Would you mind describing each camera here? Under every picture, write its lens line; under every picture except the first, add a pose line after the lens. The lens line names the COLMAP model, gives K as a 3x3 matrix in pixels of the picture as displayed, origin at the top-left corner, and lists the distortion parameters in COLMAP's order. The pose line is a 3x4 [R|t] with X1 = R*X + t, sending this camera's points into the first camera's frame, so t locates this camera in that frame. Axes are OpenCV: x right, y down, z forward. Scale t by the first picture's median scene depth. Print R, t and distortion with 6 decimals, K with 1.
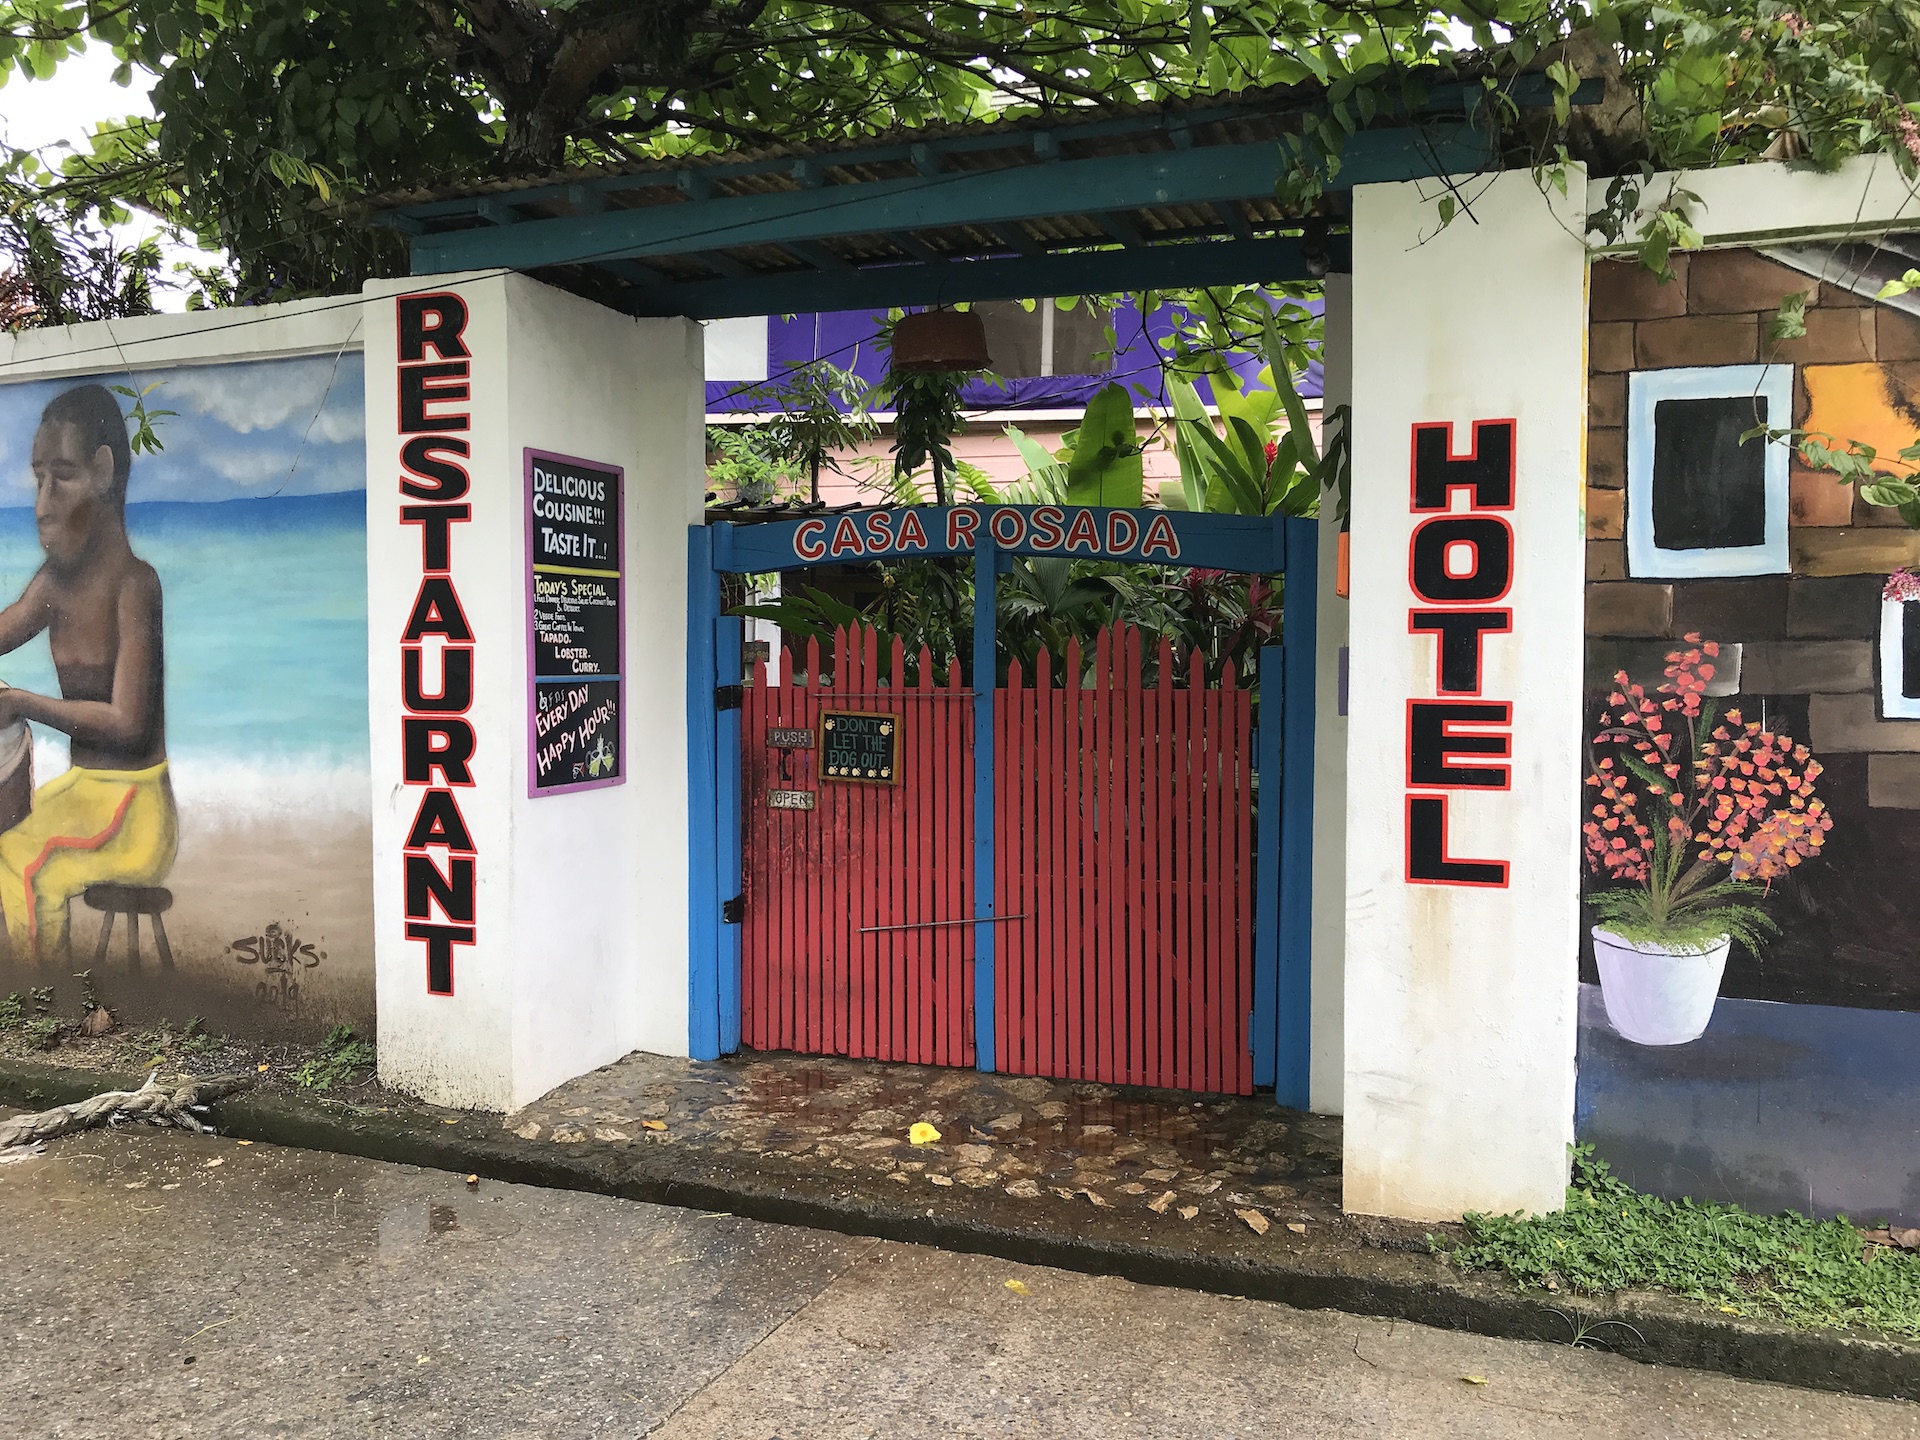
lens RADIAL K [[1546.4, 0, 960.0], [0, 1546.4, 720.0], [0, 0, 1]] dist [-0.009447, -0.005221]
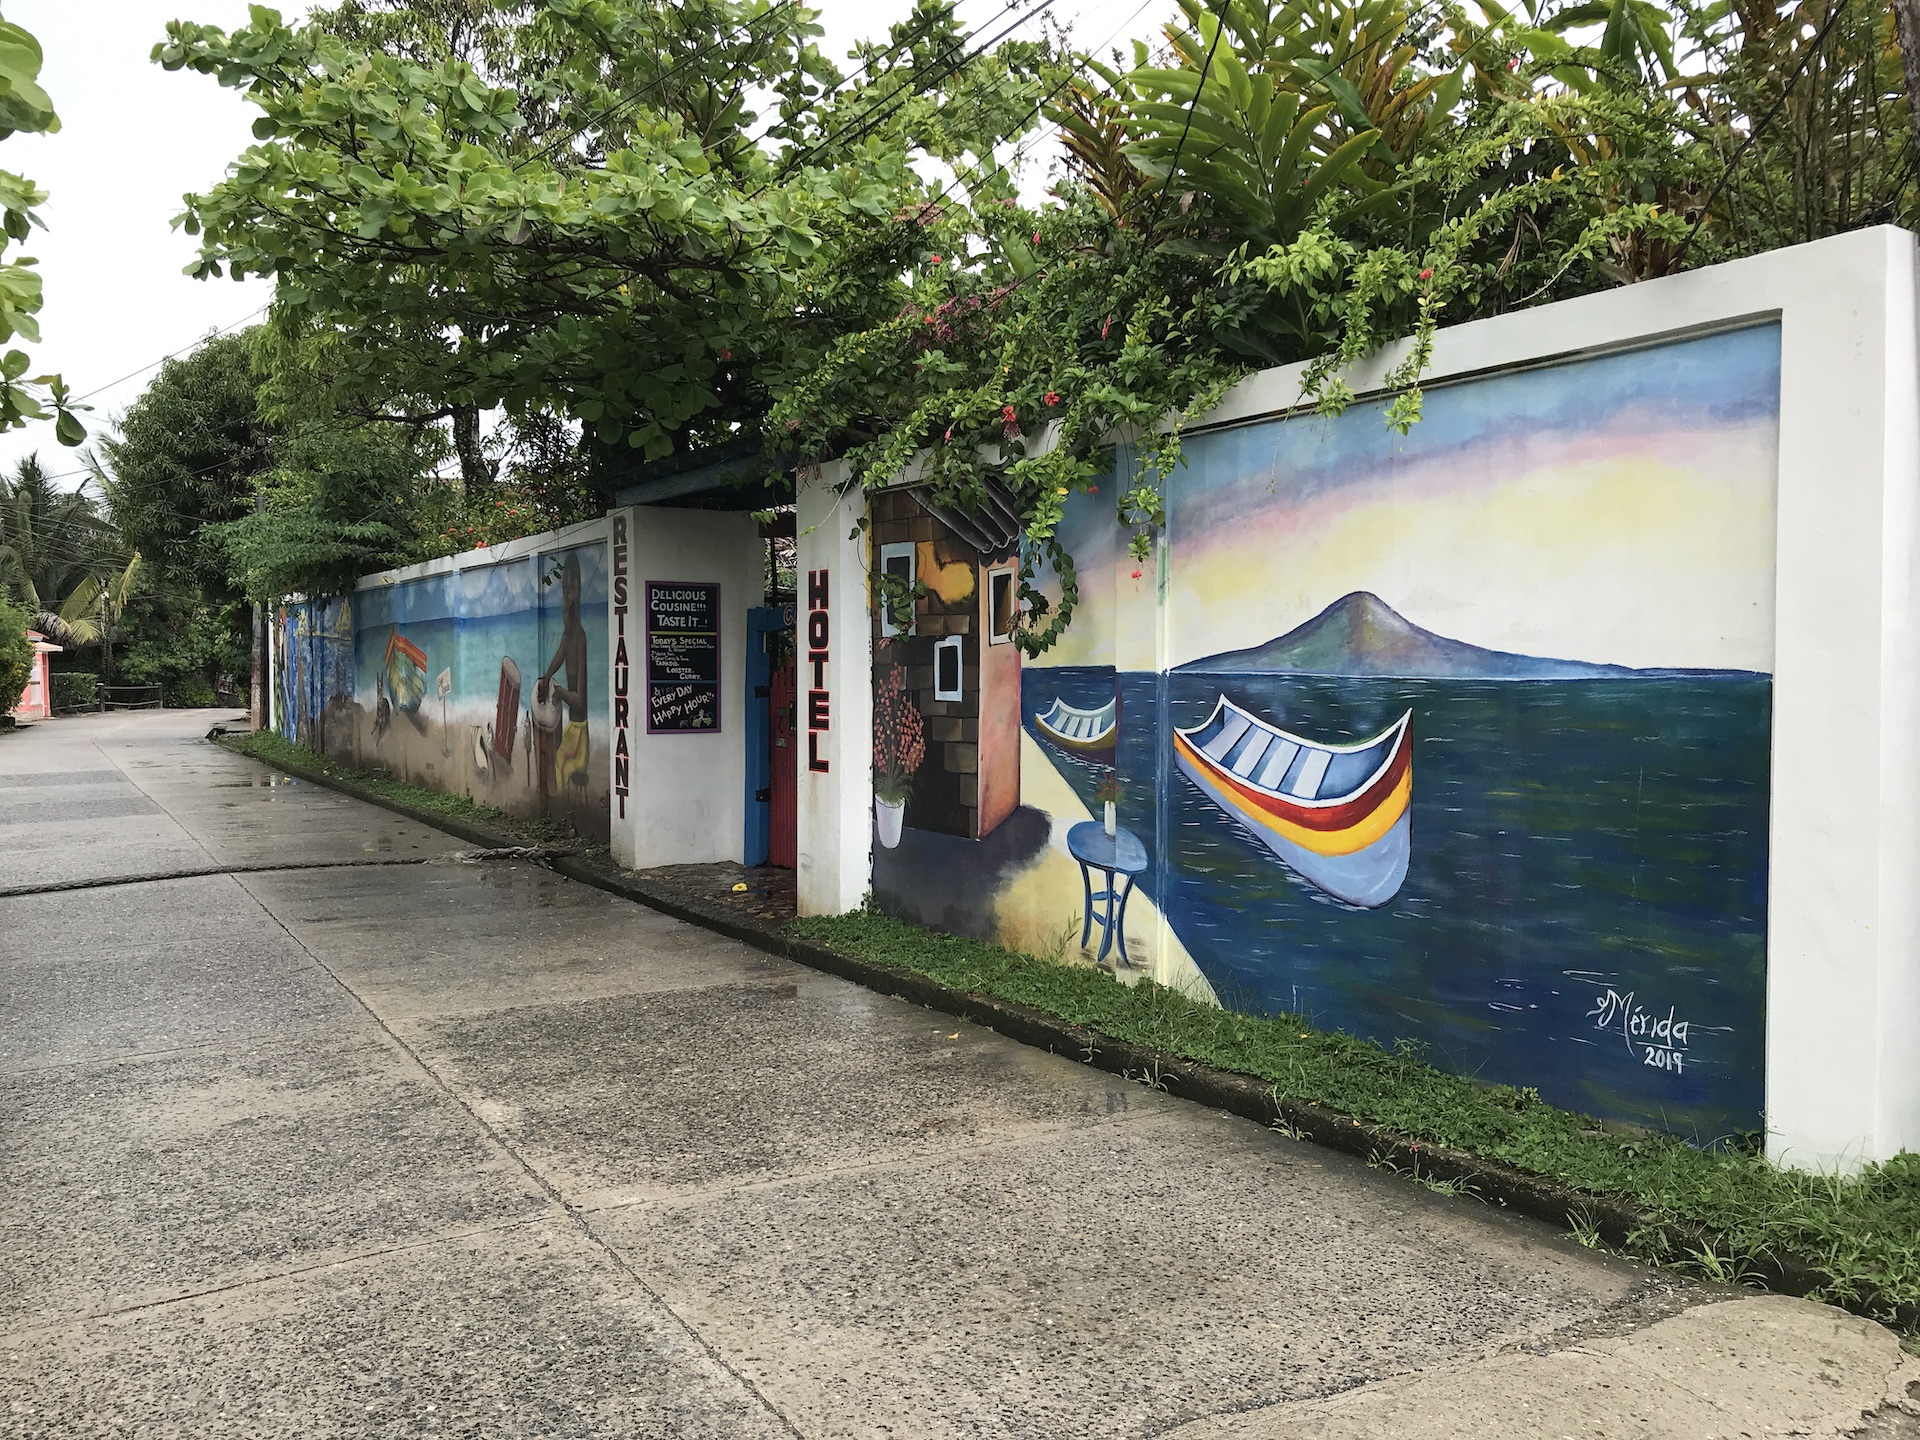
lens RADIAL K [[1546.4, 0, 960.0], [0, 1546.4, 720.0], [0, 0, 1]] dist [-0.009447, -0.005221]
pose [[0.805570, 0.020502, -0.592145, 1.442373], [-0.027766, 0.999609, -0.003163, 0.024543], [0.591849, 0.018989, 0.805825, -0.565992]]
